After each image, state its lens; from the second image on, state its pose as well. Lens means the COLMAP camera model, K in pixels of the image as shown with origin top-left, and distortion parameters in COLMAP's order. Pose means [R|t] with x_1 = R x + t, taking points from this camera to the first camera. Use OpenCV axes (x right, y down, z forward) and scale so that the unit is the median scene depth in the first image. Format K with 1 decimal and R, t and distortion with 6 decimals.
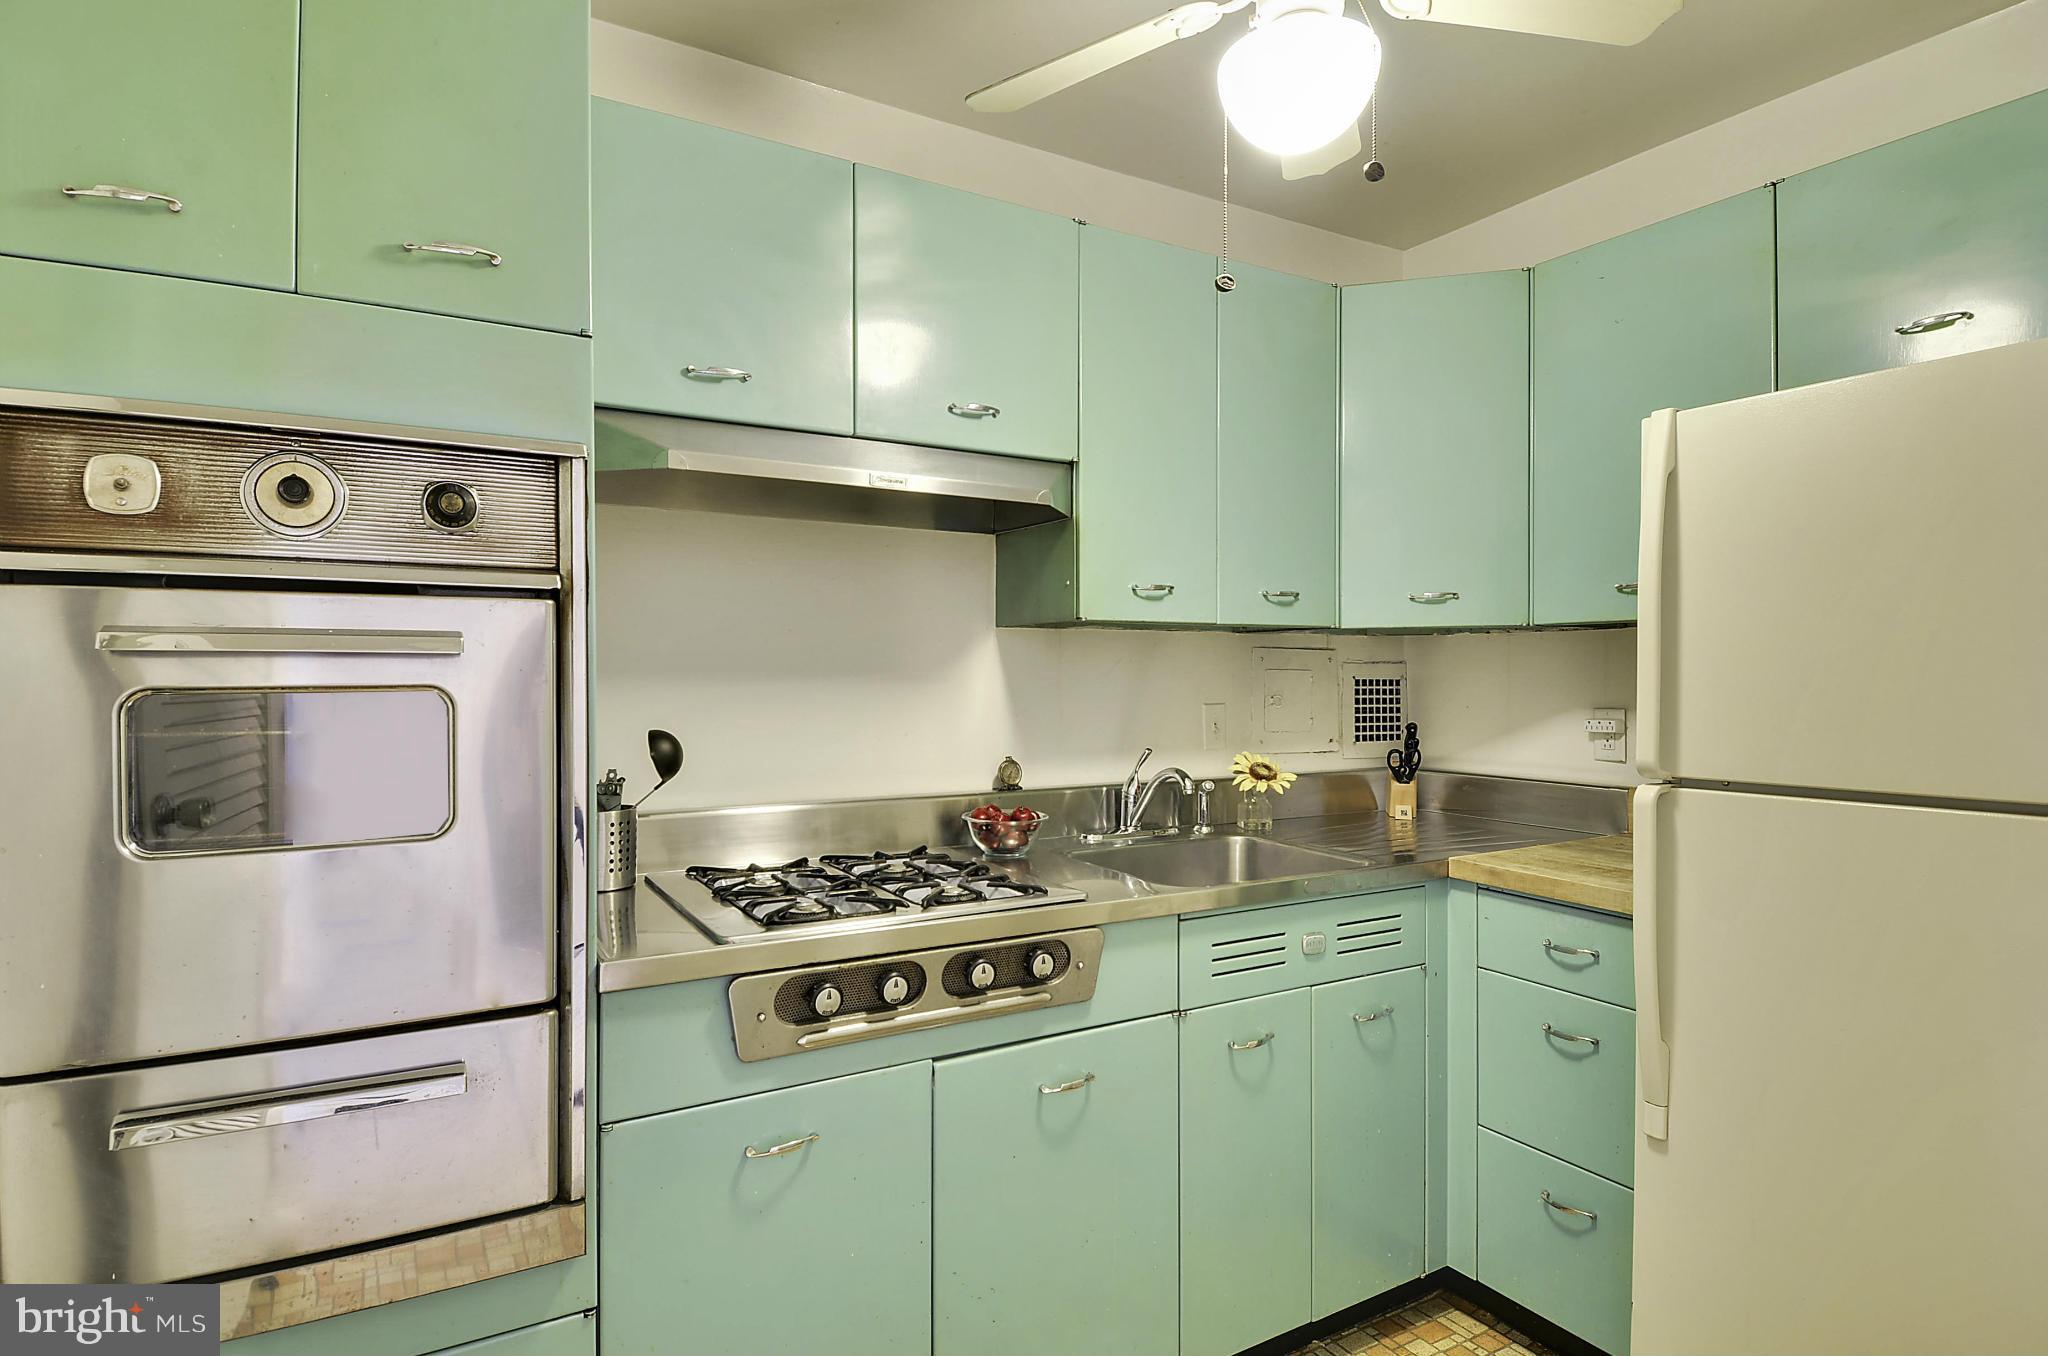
lens RADIAL K [[1086.2, 0, 1024.0], [0, 1086.2, 678.0], [0, 0, 1]] dist [0.039057, 0.000010]
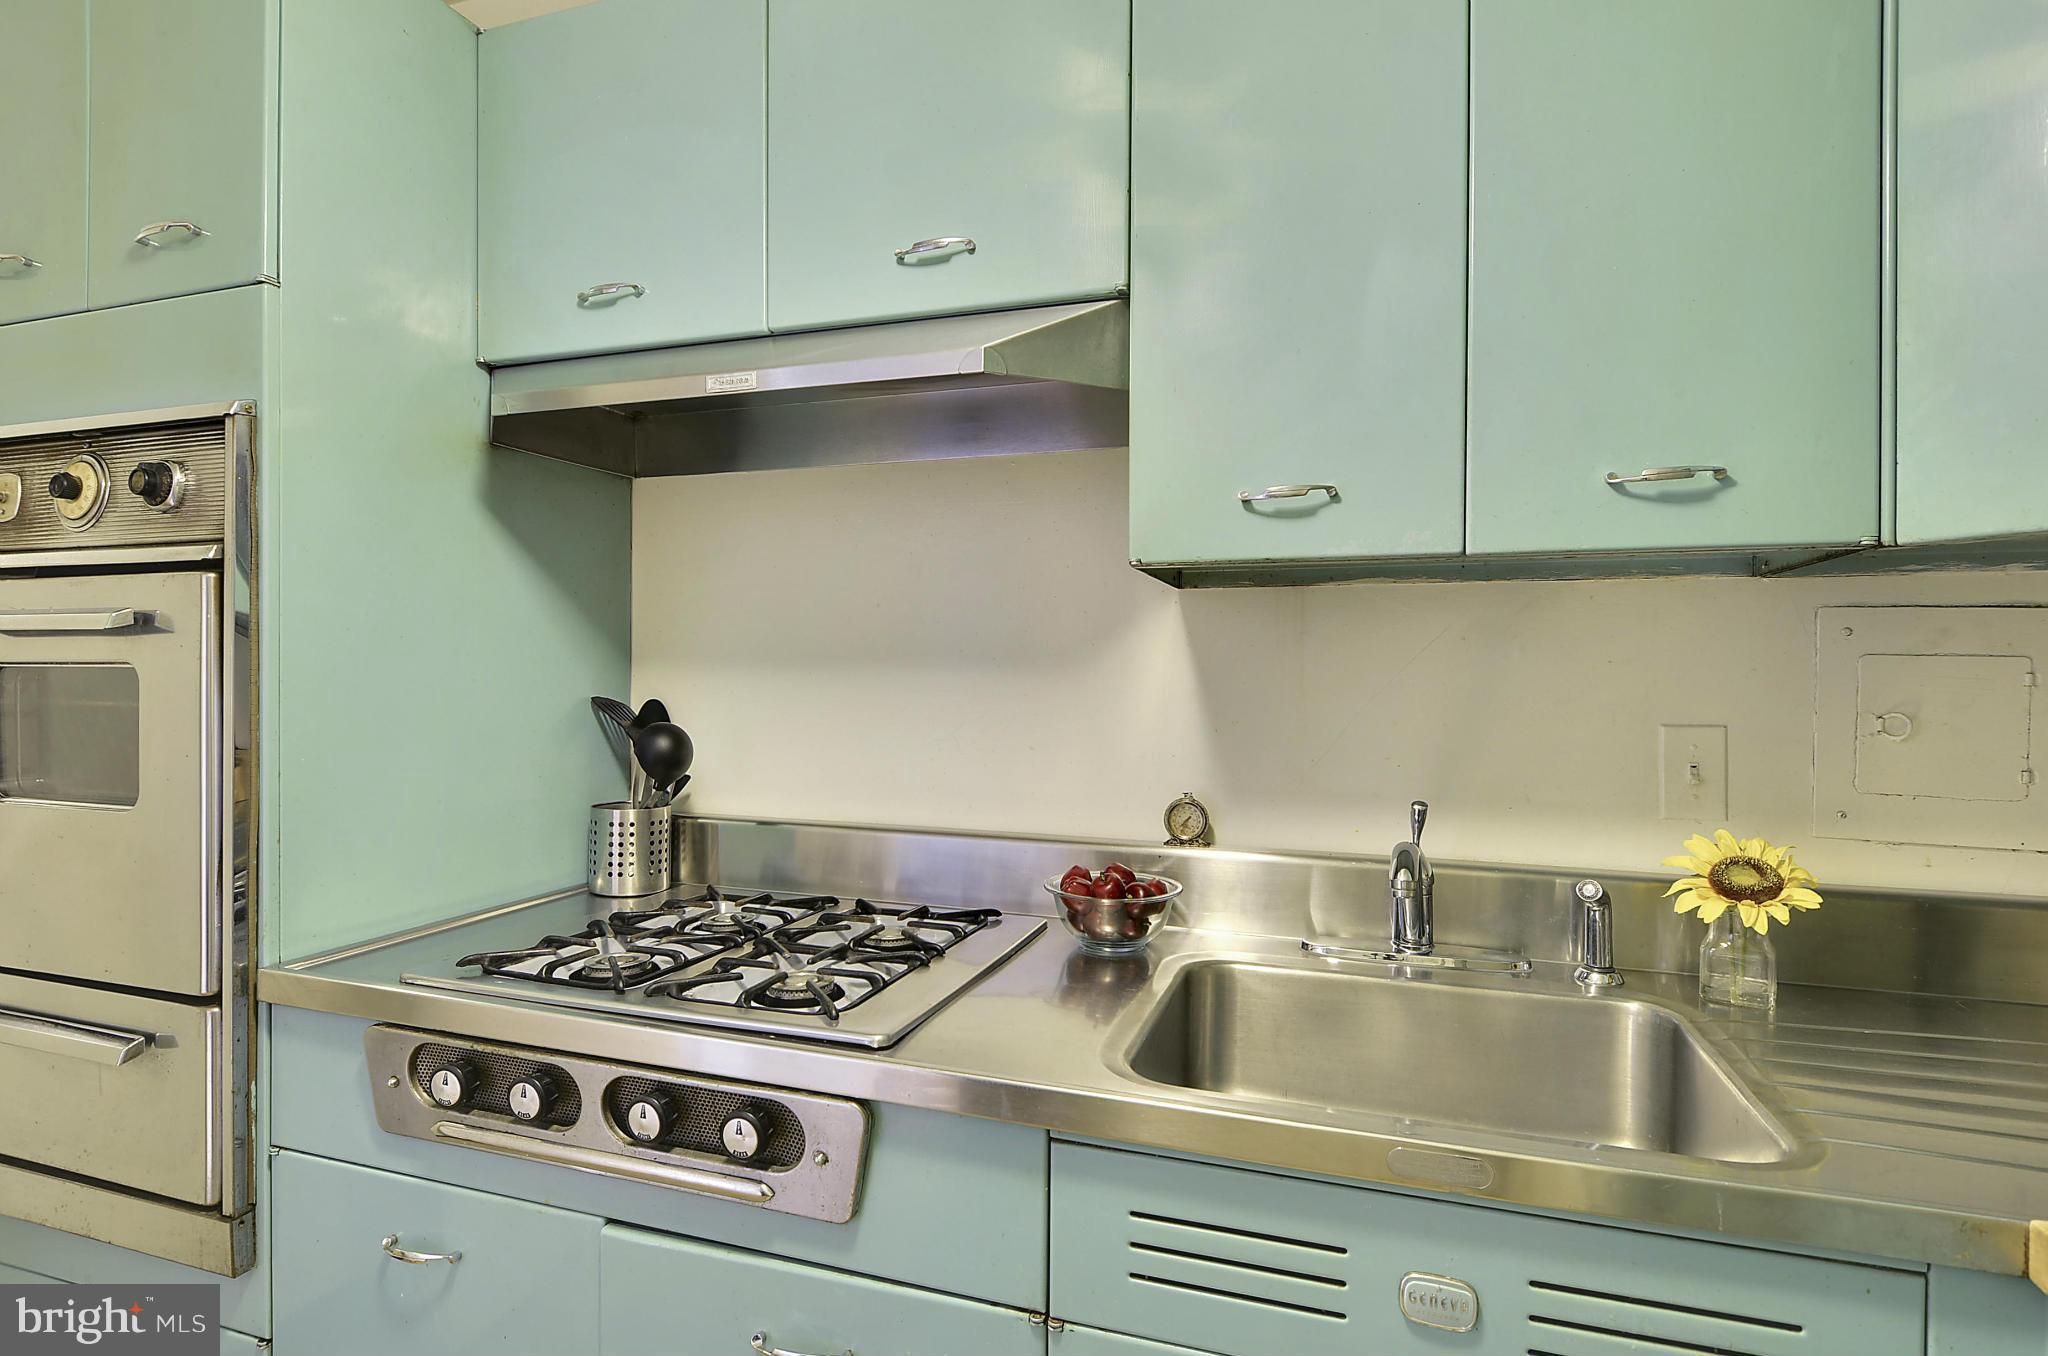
lens RADIAL K [[1066.6, 0, 1015.4], [0, 1066.6, 696.9], [0, 0, 1]] dist [0.003576, -0.000345]
pose [[0.644133, 0.022285, -0.764589, 0.498813], [-0.010576, 0.999739, 0.020229, 0.006553], [0.764840, -0.004943, 0.644201, 0.658041]]
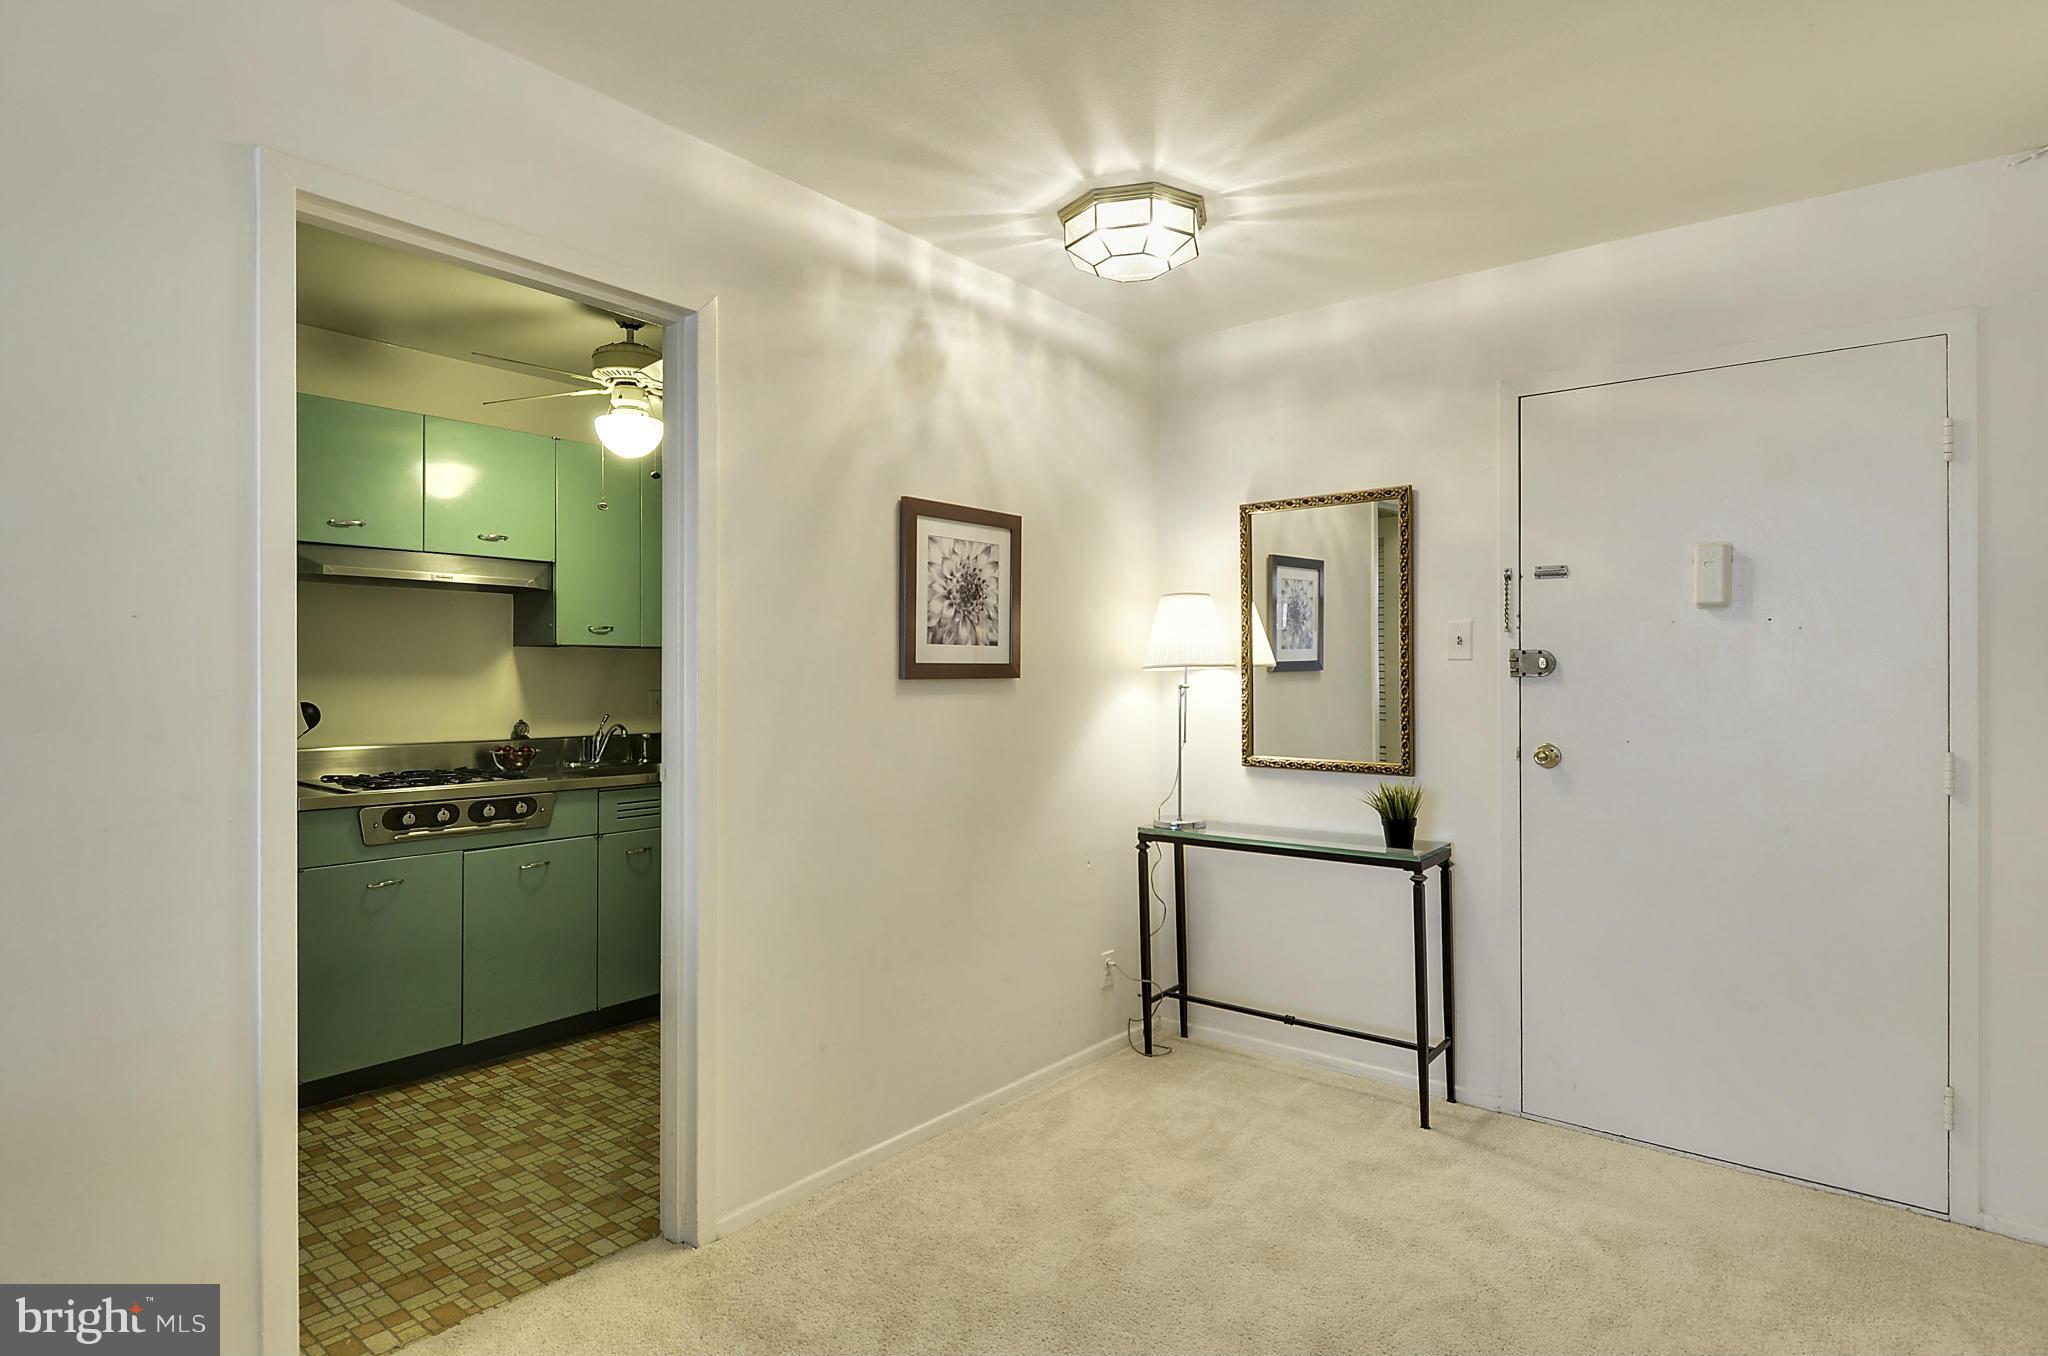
lens RADIAL K [[1084.6, 0, 1024.0], [0, 1084.6, 678.0], [0, 0, 1]] dist [-0.001137, -0.000830]
pose [[0.939513, 0.000685, 0.342514, 0.193326], [-0.000216, 0.999999, -0.001407, 0.007906], [-0.342514, 0.001248, 0.939512, -1.207239]]
